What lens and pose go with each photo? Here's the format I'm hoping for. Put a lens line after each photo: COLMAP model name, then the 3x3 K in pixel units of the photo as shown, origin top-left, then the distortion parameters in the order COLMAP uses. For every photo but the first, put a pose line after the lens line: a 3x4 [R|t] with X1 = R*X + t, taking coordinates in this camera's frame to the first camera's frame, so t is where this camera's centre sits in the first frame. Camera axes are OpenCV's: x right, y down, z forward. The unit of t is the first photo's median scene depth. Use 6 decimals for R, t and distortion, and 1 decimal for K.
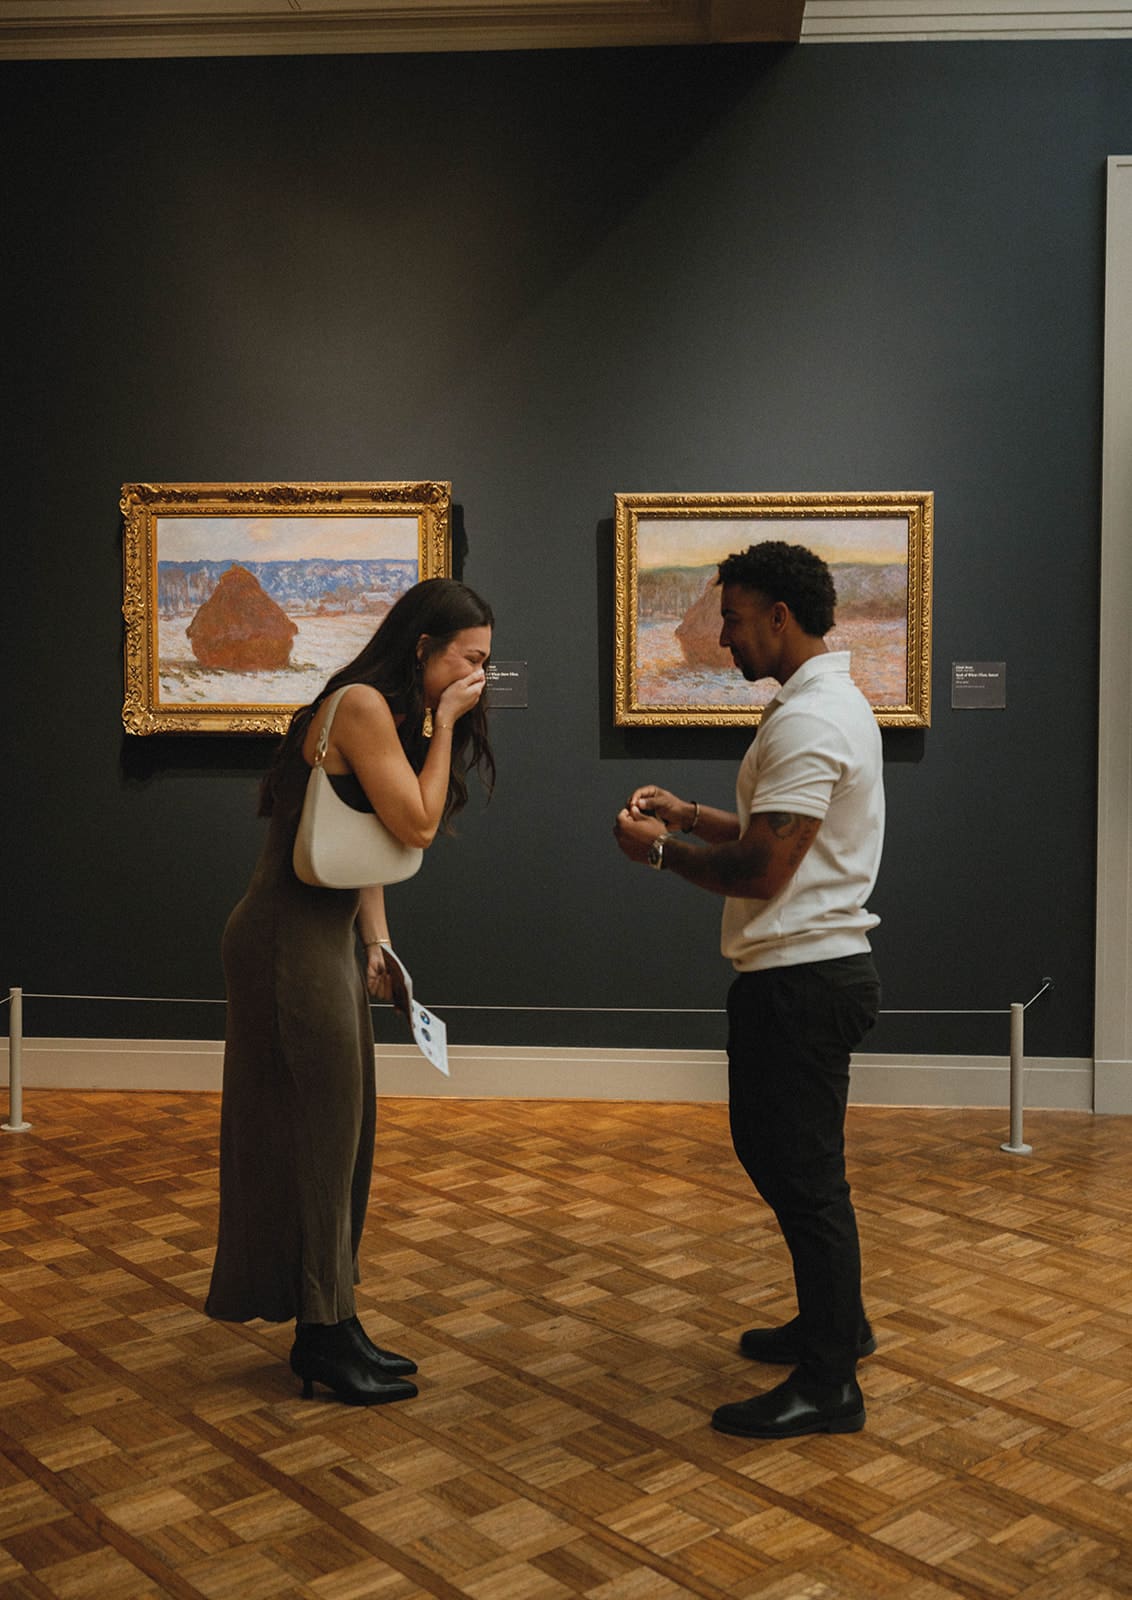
lens RADIAL K [[1614.2, 0, 567.9], [0, 1614.2, 793.9], [0, 0, 1]] dist [0.008365, 0.000000]
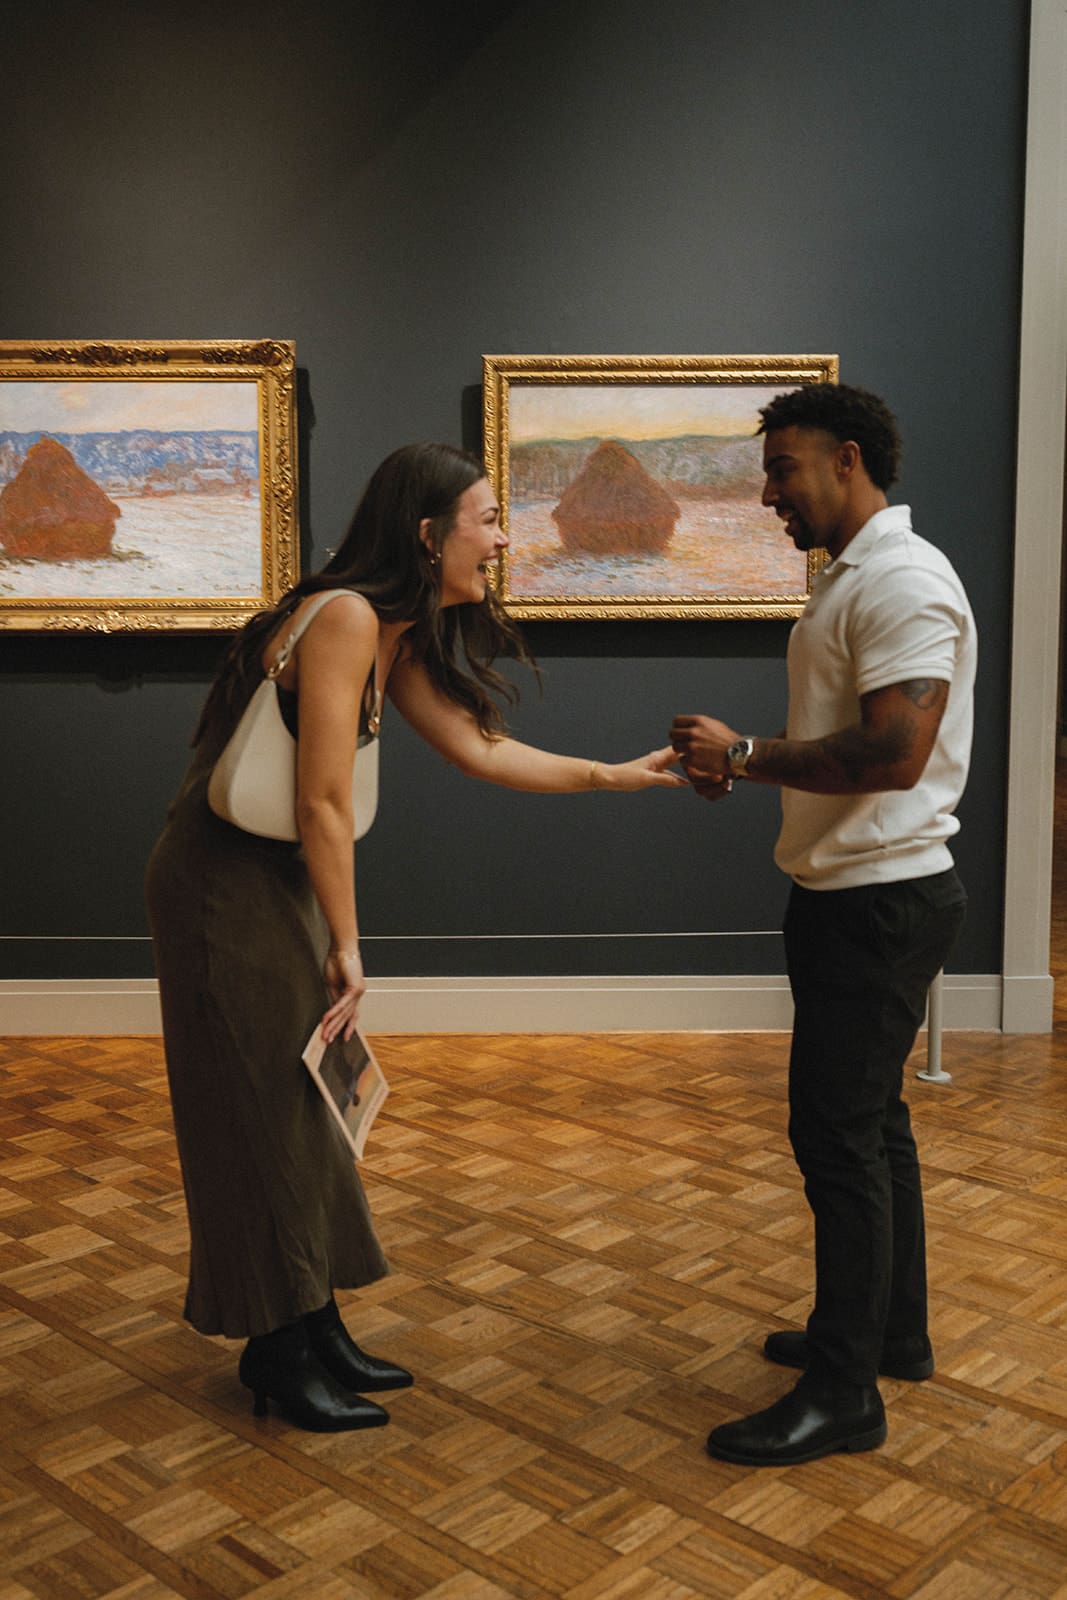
lens RADIAL K [[1625.7, 0, 532.9], [0, 1625.7, 806.8], [0, 0, 1]] dist [0.010327, 0.000000]
pose [[0.995955, -0.016857, 0.088263, -0.034710], [0.011268, 0.997922, 0.063440, 0.005742], [-0.089149, -0.062189, 0.994075, 0.128841]]
